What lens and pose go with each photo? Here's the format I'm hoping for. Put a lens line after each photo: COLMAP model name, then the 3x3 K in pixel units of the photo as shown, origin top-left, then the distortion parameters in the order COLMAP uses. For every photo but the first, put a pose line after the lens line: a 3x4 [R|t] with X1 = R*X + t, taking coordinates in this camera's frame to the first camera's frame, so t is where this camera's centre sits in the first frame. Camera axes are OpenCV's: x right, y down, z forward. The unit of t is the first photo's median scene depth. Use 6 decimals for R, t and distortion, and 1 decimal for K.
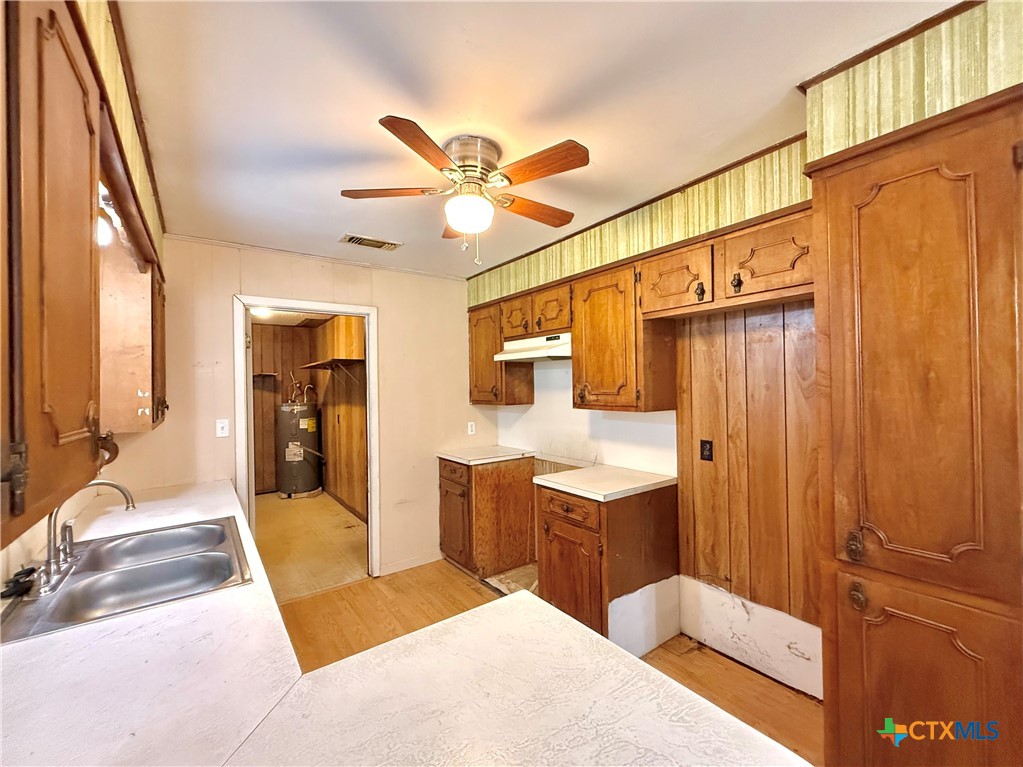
lens RADIAL K [[429.7, 0, 510.6], [0, 429.7, 386.2], [0, 0, 1]] dist [0.000087, 0.000423]
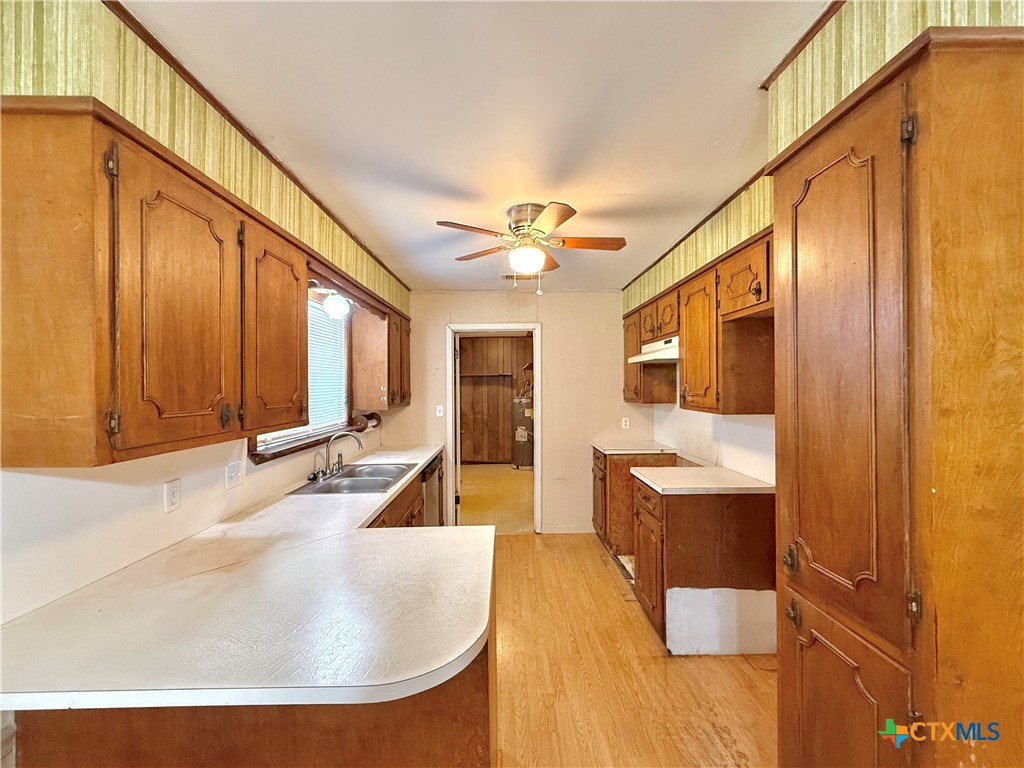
lens RADIAL K [[407.8, 0, 510.4], [0, 407.8, 386.6], [0, 0, 1]] dist [-0.001373, 0.000244]
pose [[0.814130, 0.012767, -0.580542, 0.430038], [-0.007453, 0.999906, 0.011537, -0.011100], [0.580634, -0.005065, 0.814149, -0.053461]]
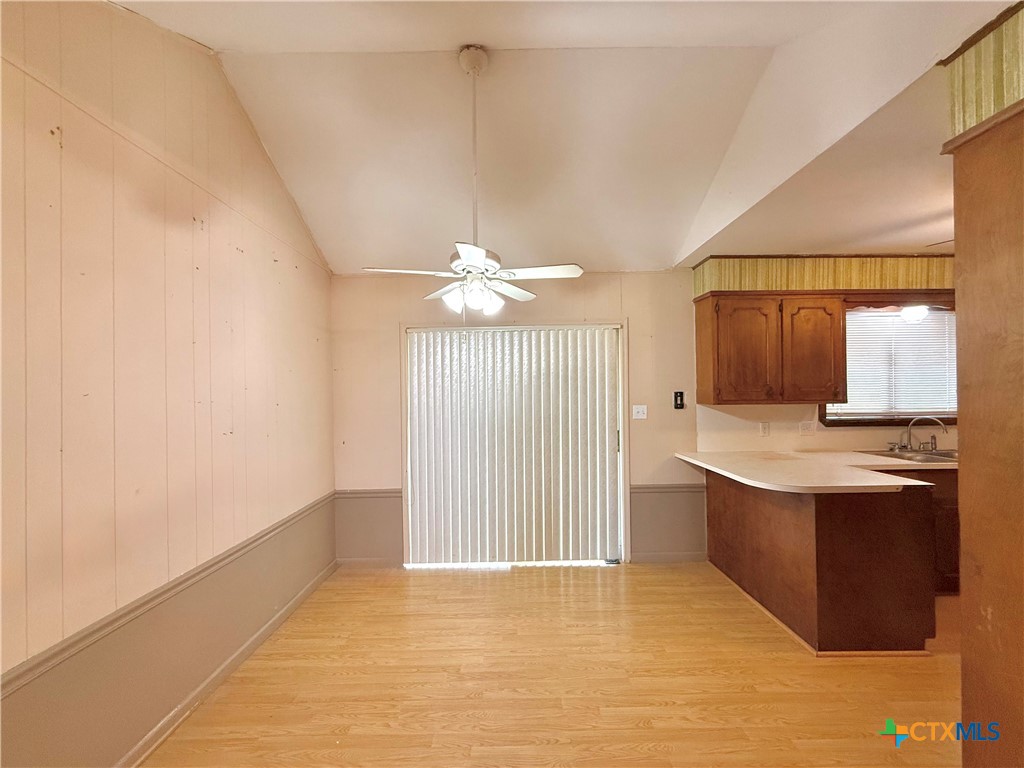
lens RADIAL K [[407.8, 0, 510.4], [0, 407.8, 386.6], [0, 0, 1]] dist [-0.001373, 0.000244]
pose [[-0.585987, 0.017641, -0.810128, 1.249016], [0.019677, 0.999778, 0.007538, -0.004366], [0.810082, -0.011524, -0.586204, 0.258863]]
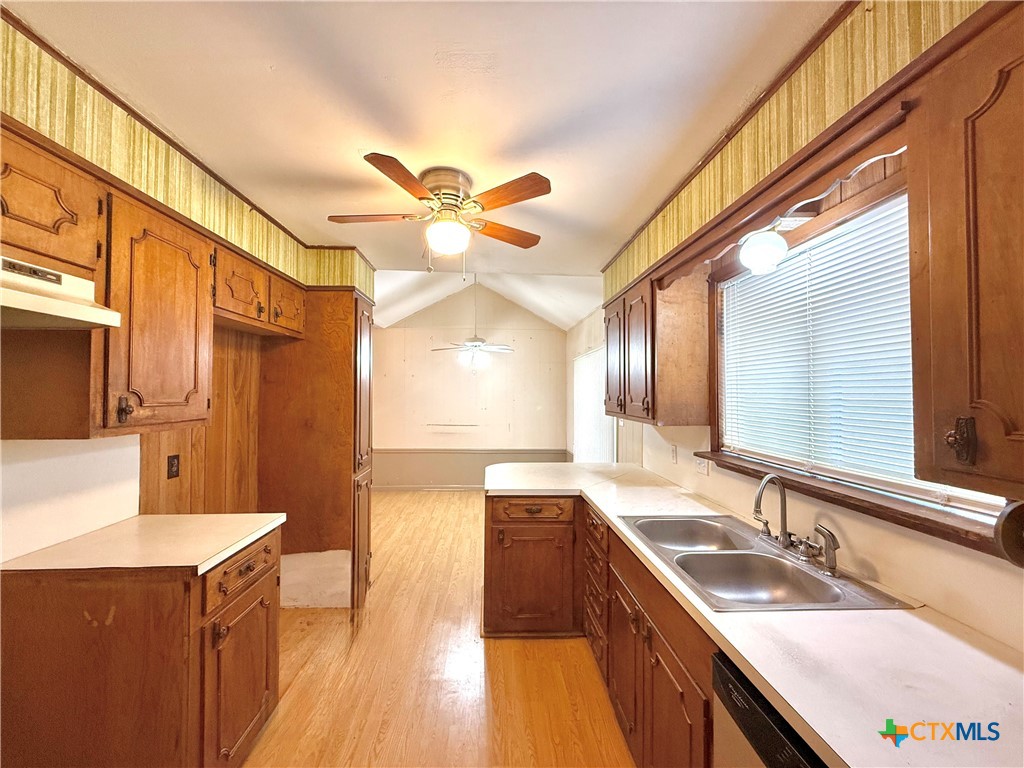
lens RADIAL K [[407.8, 0, 510.4], [0, 407.8, 386.6], [0, 0, 1]] dist [-0.001373, 0.000244]
pose [[-0.833754, 0.020157, 0.551767, -0.563035], [0.008746, 0.999690, -0.023306, 0.008904], [-0.552066, -0.014606, -0.833672, 1.252439]]
